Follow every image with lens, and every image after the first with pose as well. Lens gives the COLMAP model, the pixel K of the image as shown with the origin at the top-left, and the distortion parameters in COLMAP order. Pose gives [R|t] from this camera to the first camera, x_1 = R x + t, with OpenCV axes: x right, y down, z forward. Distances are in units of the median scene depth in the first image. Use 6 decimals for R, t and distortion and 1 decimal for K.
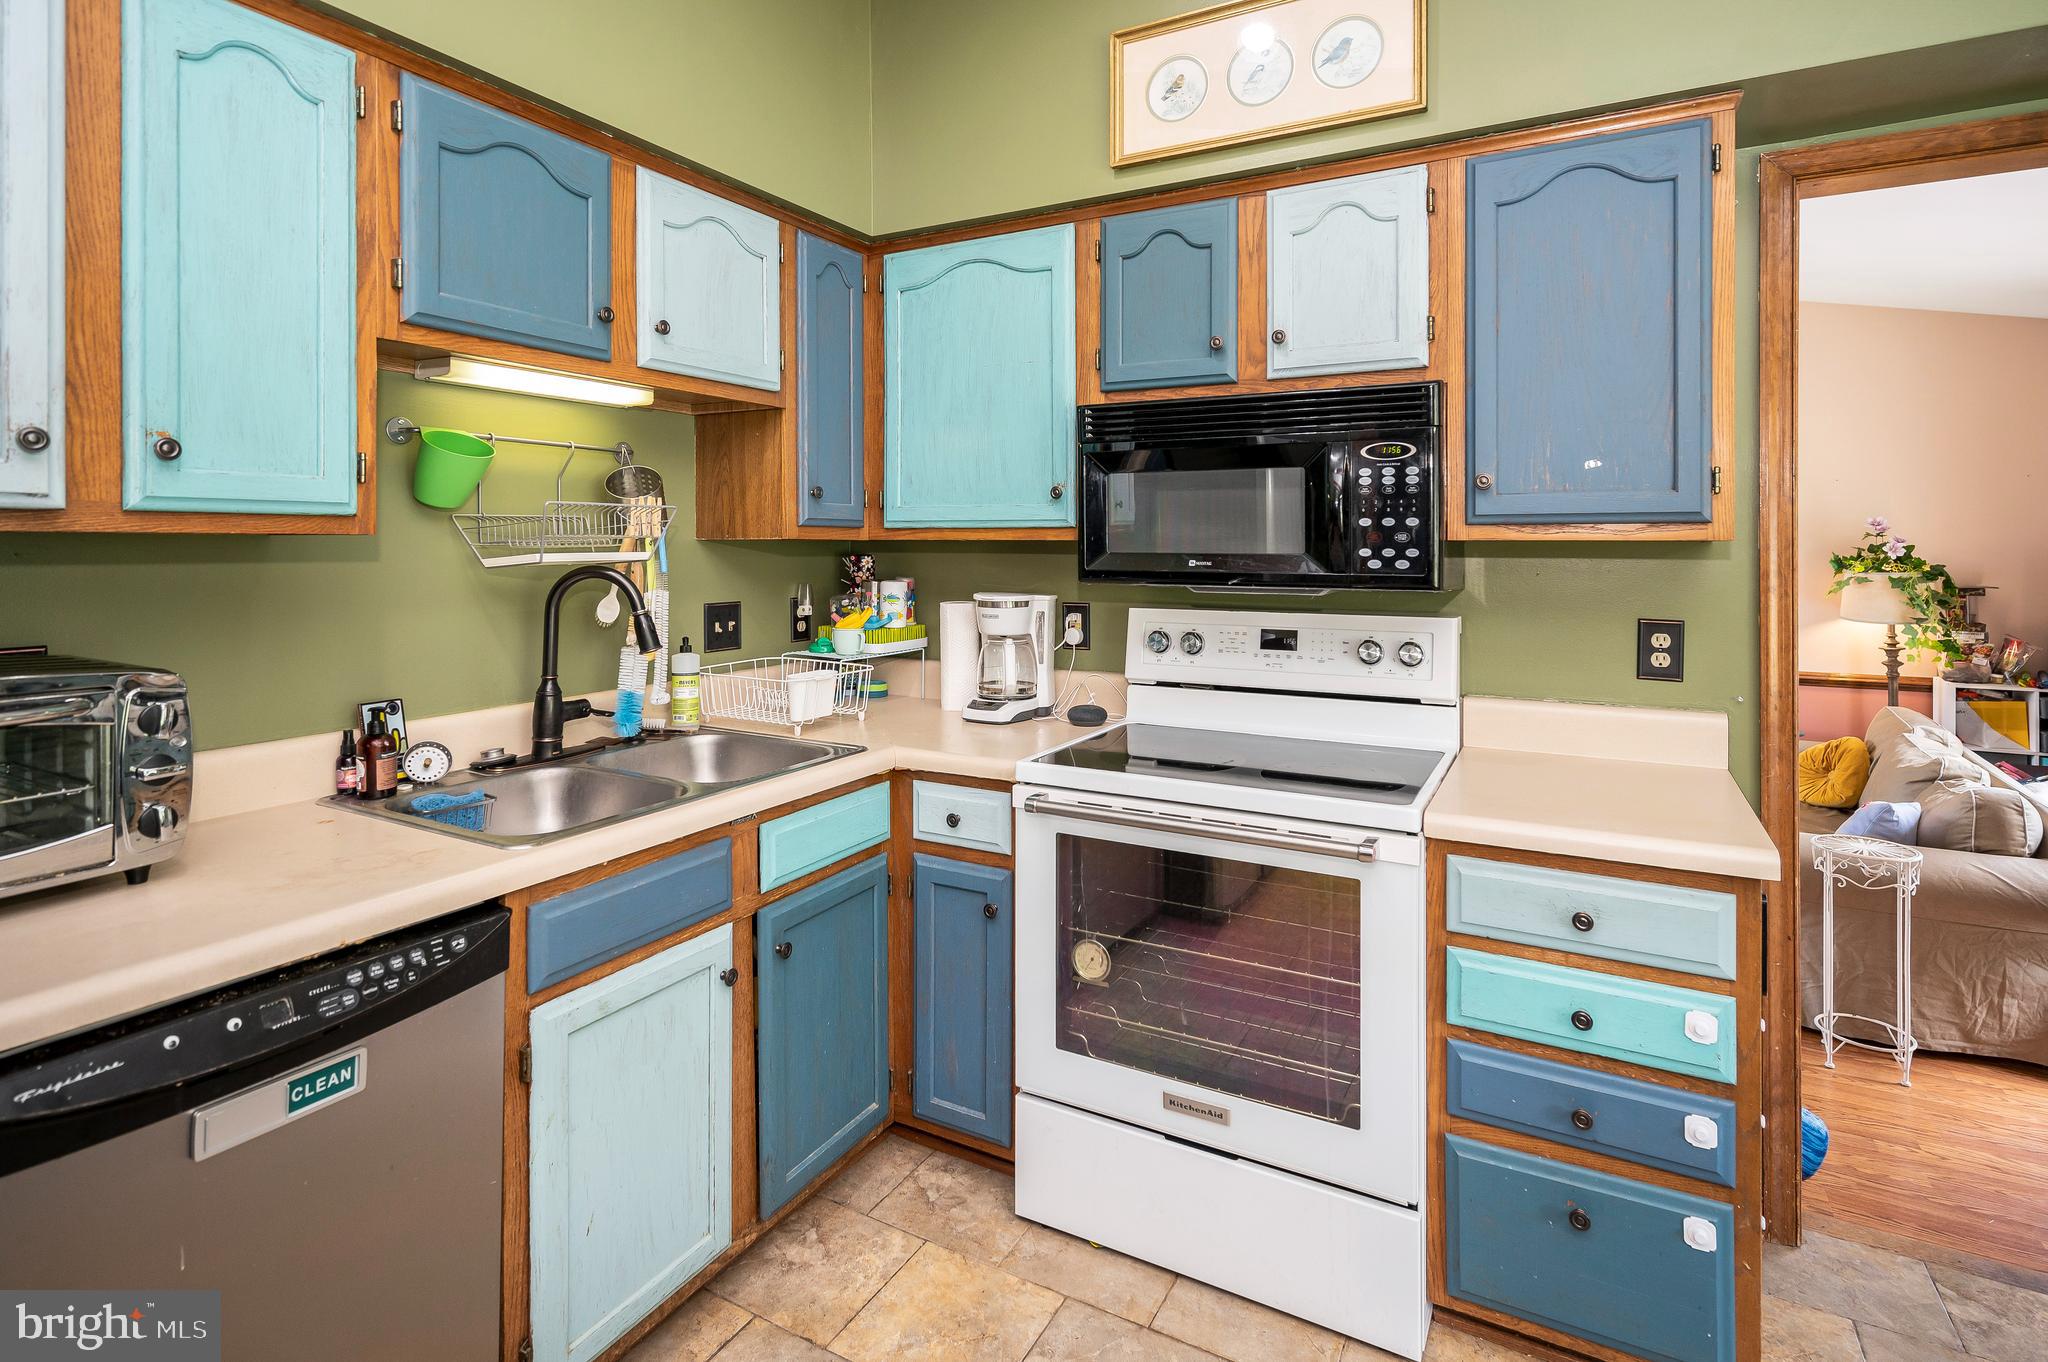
lens RADIAL K [[1054.3, 0, 1037.6], [0, 1054.3, 541.6], [0, 0, 1]] dist [-0.000233, -0.001102]
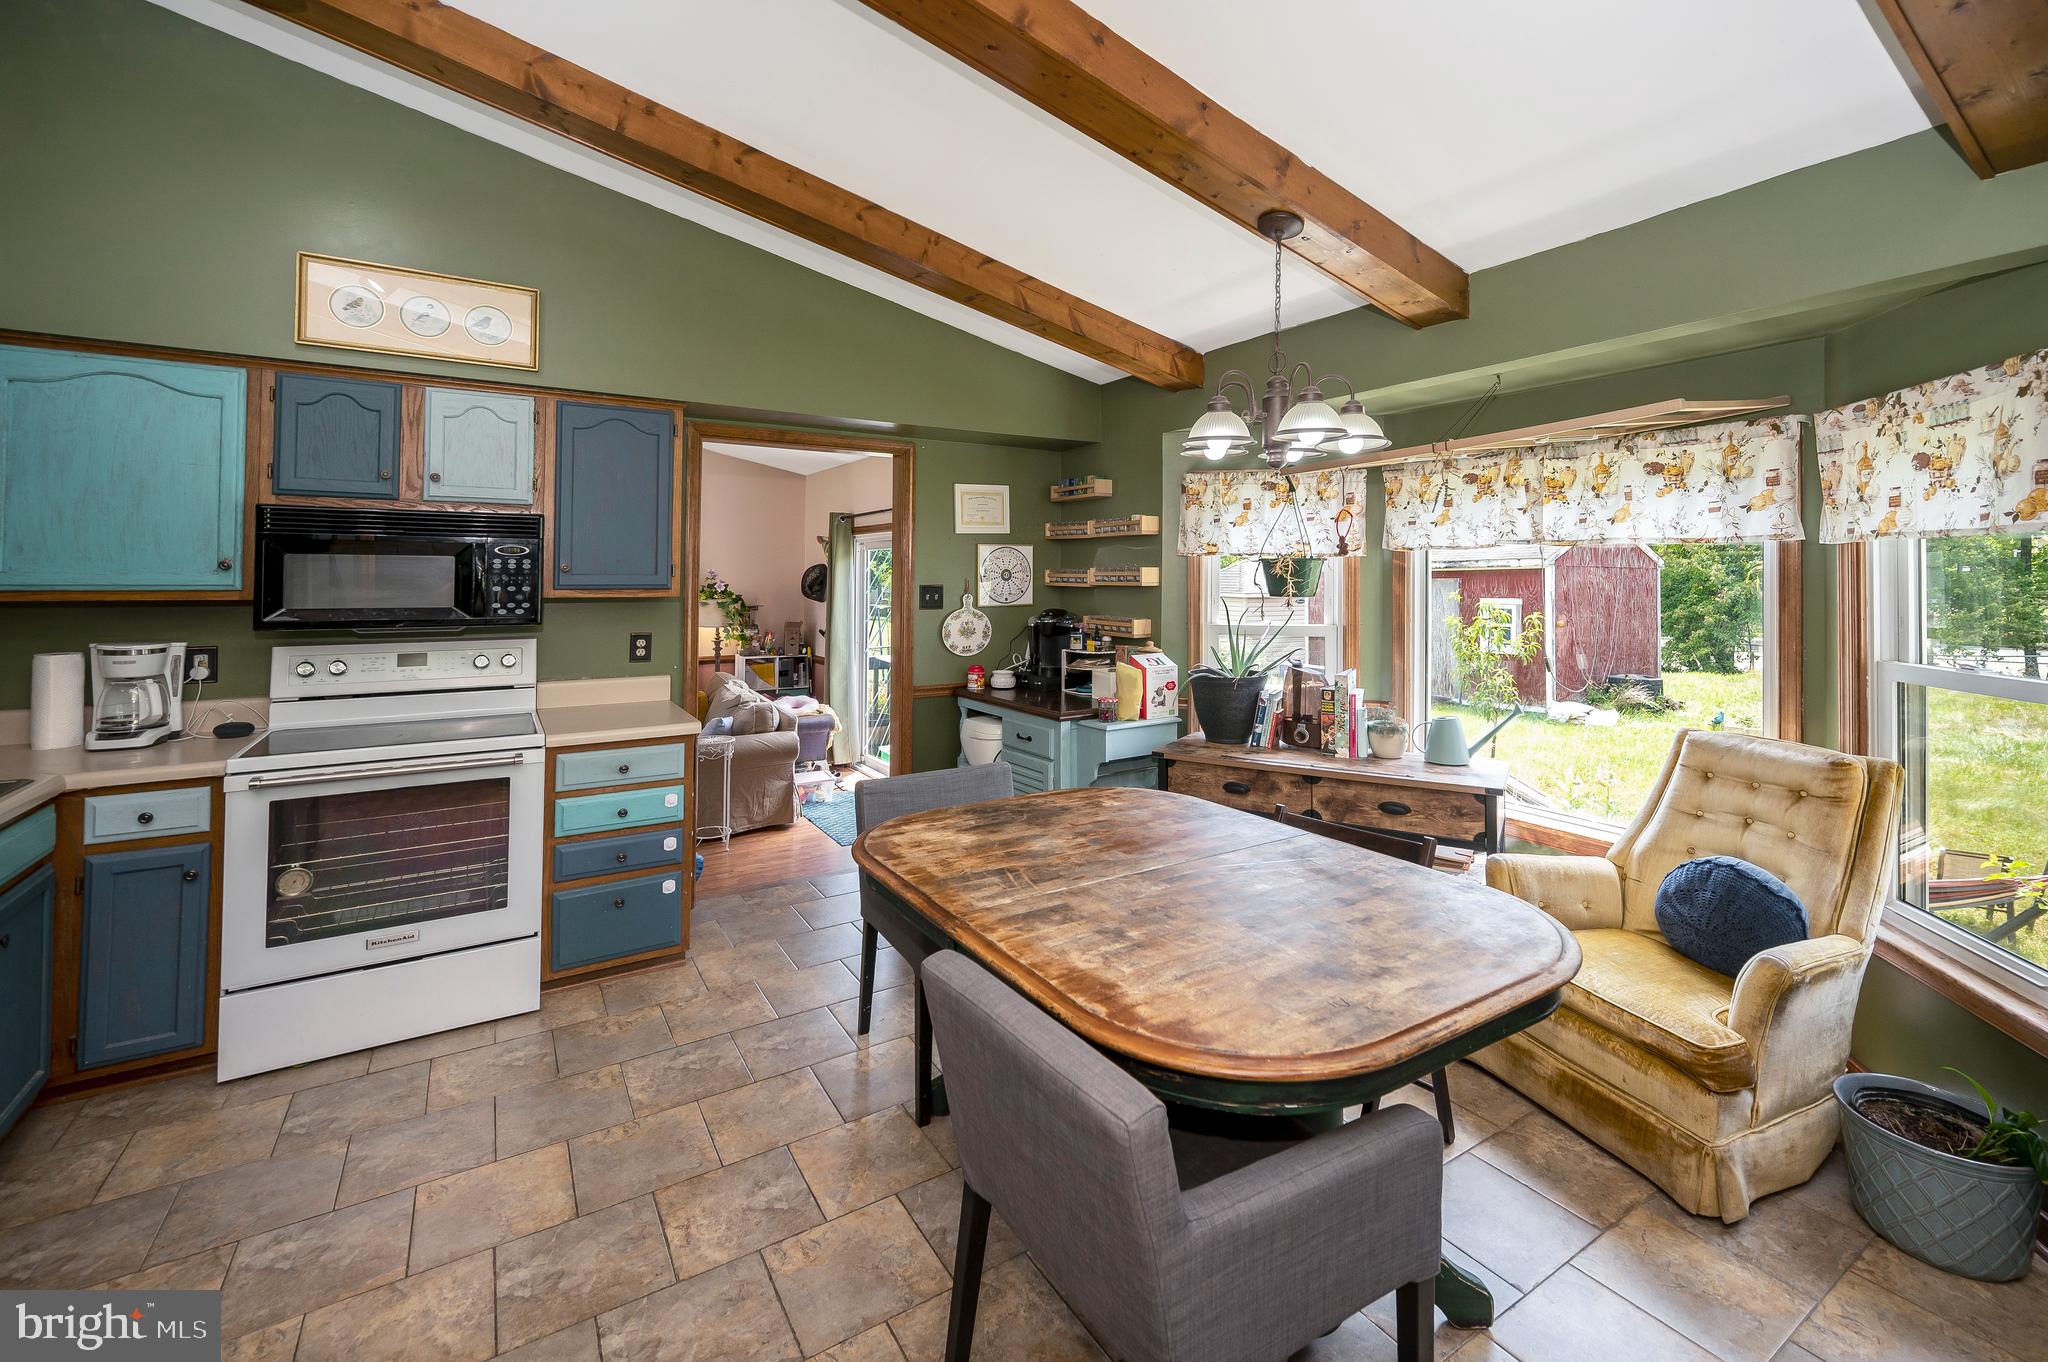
lens RADIAL K [[840.1, 0, 1059.1], [0, 840.1, 556.3], [0, 0, 1]] dist [0.002027, 0.000217]
pose [[0.469624, 0.021177, 0.882613, -0.477339], [-0.008291, 0.999774, -0.019576, -0.050305], [-0.882828, 0.001875, 0.469693, -0.497029]]
